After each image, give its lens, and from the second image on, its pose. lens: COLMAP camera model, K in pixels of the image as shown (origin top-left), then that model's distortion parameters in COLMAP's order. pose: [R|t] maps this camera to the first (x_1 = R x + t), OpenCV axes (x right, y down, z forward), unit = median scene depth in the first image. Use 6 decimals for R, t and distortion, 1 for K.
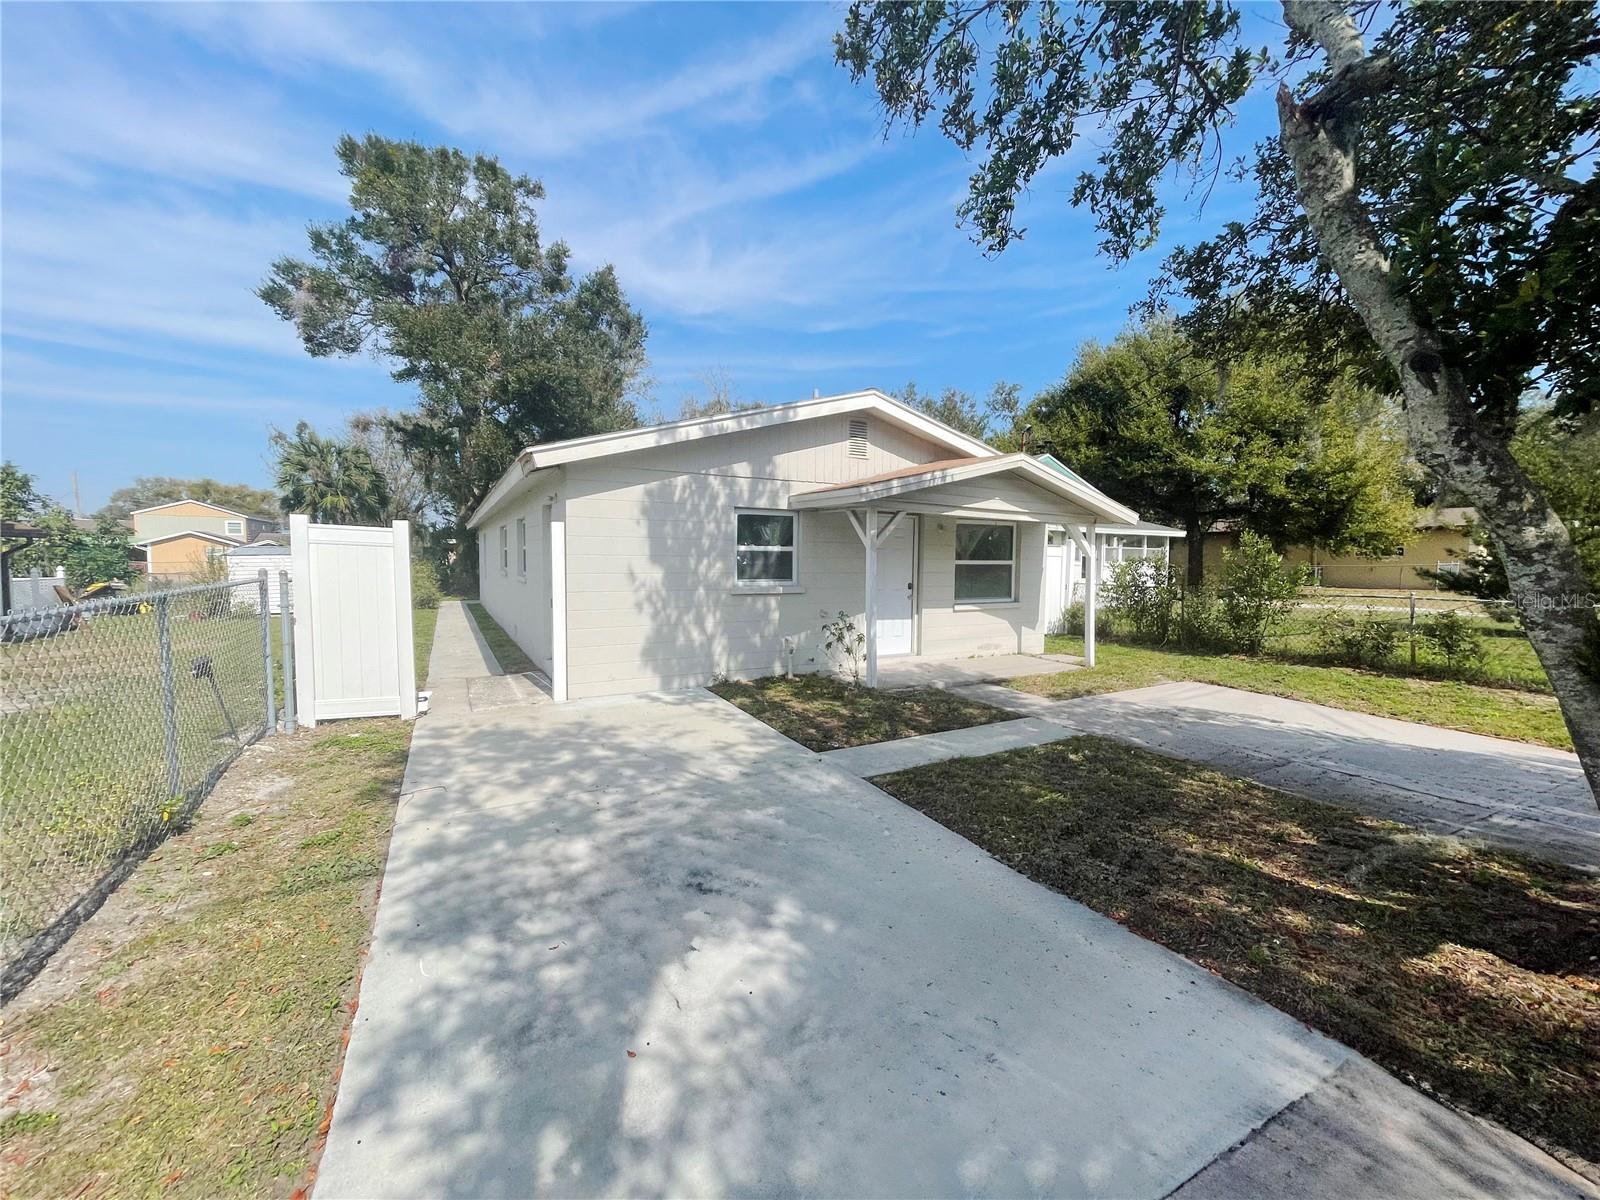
lens RADIAL K [[645.7, 0, 796.8], [0, 645.7, 603.1], [0, 0, 1]] dist [0.002470, 0.000072]
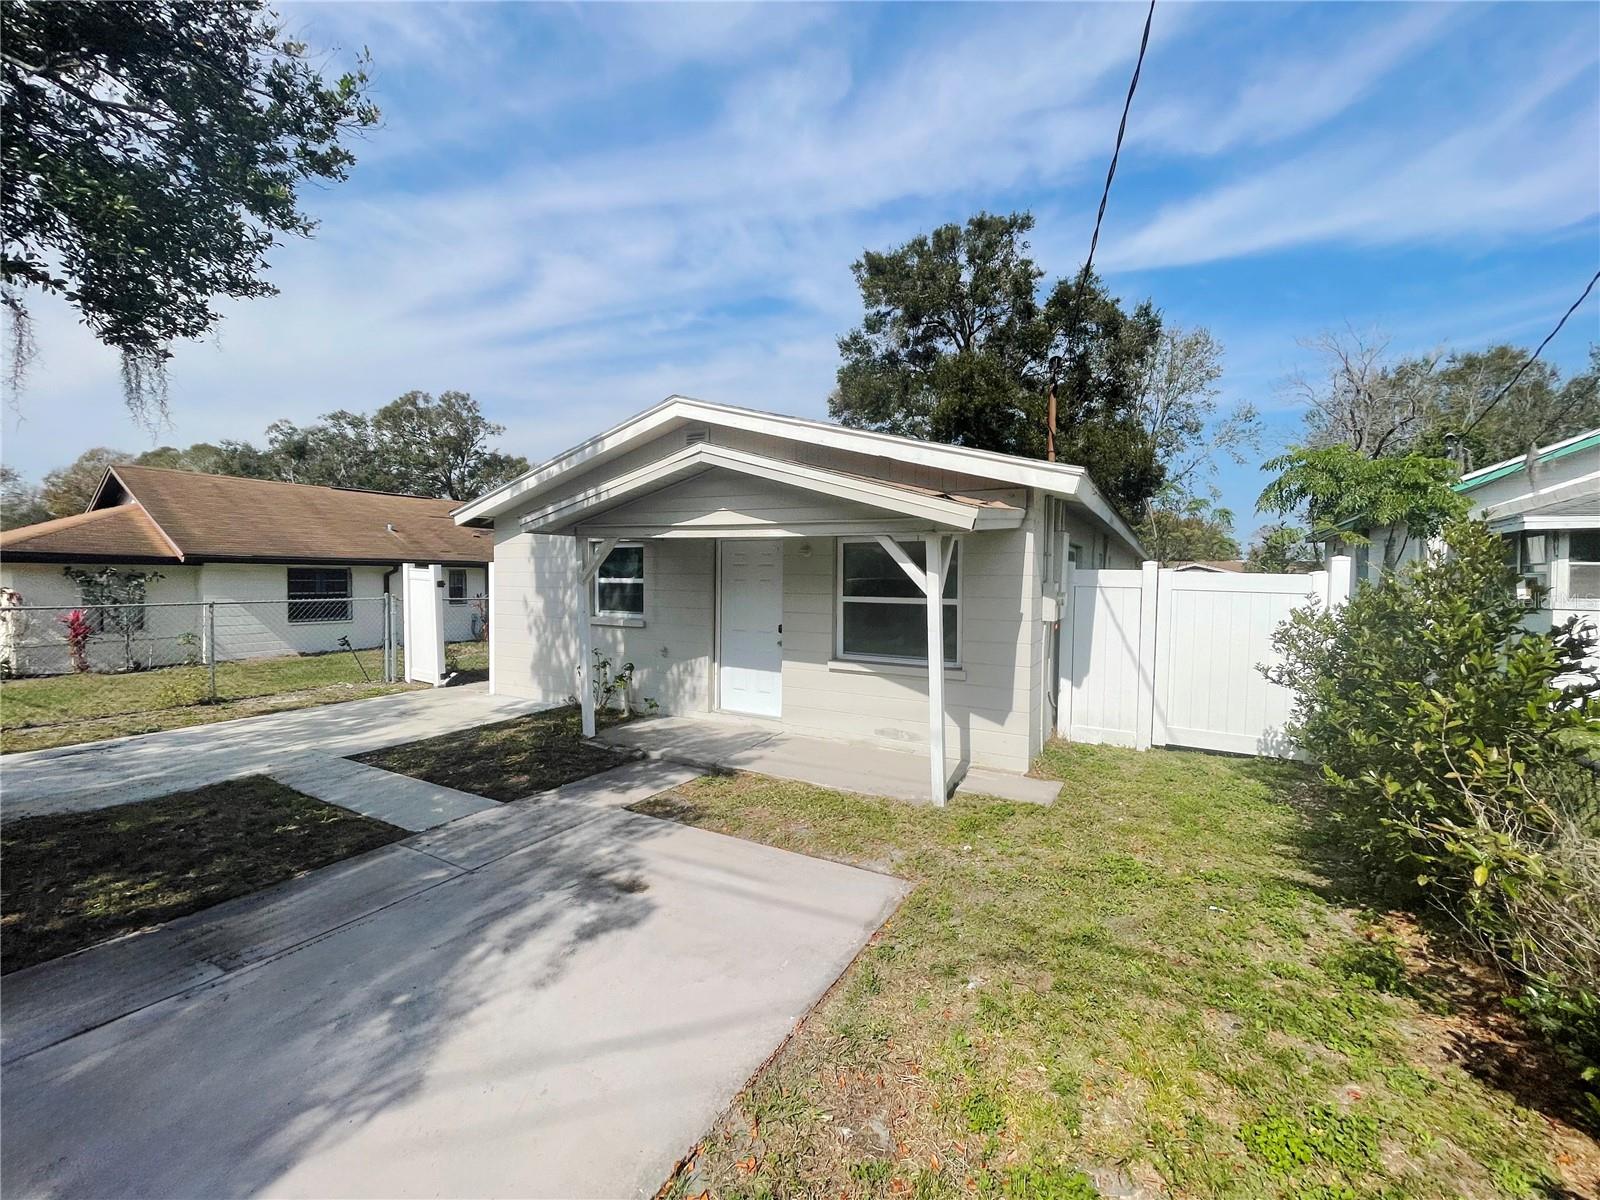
lens RADIAL K [[645.7, 0, 799.0], [0, 645.7, 599.4], [0, 0, 1]] dist [0.002470, 0.000072]
pose [[0.520783, 0.021754, -0.853412, 1.010969], [-0.063493, 0.997894, -0.013309, -0.063235], [0.851325, 0.061117, 0.521067, 0.753381]]
